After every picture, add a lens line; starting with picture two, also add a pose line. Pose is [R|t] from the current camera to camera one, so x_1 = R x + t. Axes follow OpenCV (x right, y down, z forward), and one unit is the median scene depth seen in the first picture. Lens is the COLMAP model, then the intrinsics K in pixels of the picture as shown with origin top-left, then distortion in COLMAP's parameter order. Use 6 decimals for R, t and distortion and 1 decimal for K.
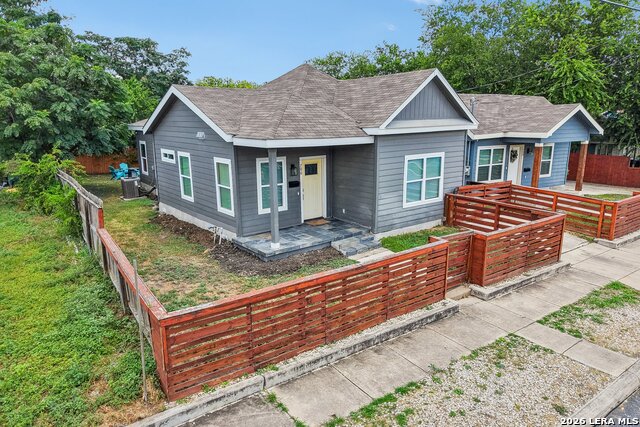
lens RADIAL K [[428.1, 0, 320.0], [0, 428.1, 213.5], [0, 0, 1]] dist [0.057747, -0.084964]
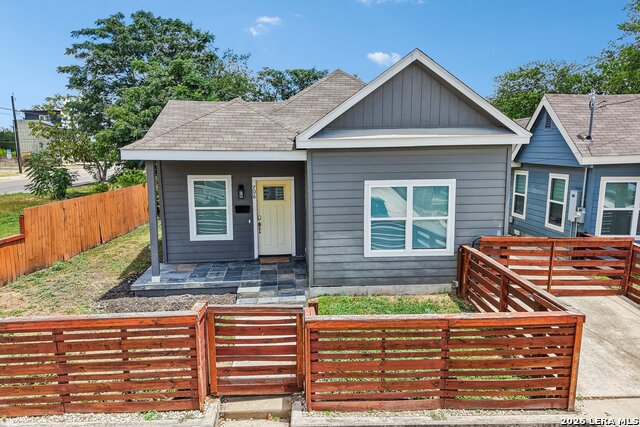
lens RADIAL K [[428.1, 0, 320.0], [0, 428.1, 213.5], [0, 0, 1]] dist [0.057747, -0.084964]
pose [[0.837140, 0.081945, -0.540816, 0.501019], [-0.119221, 0.992279, -0.034194, -0.049568], [0.533838, 0.093102, 0.840446, 0.383971]]
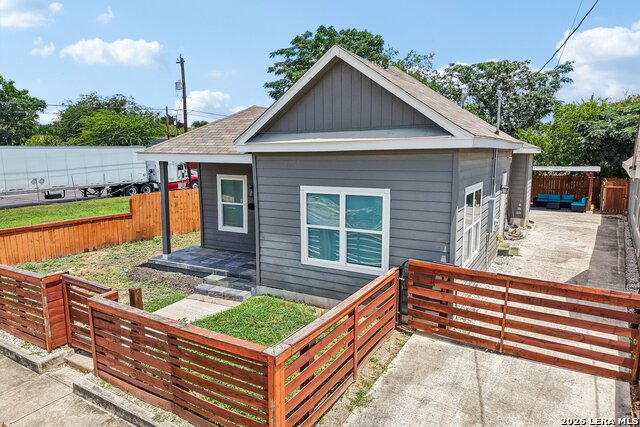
lens RADIAL K [[428.1, 0, 320.0], [0, 428.1, 213.5], [0, 0, 1]] dist [0.057747, -0.084964]
pose [[0.394283, 0.138250, -0.908530, 0.805434], [-0.200962, 0.977663, 0.061557, -0.136428], [0.896747, 0.158309, 0.413259, 0.742253]]
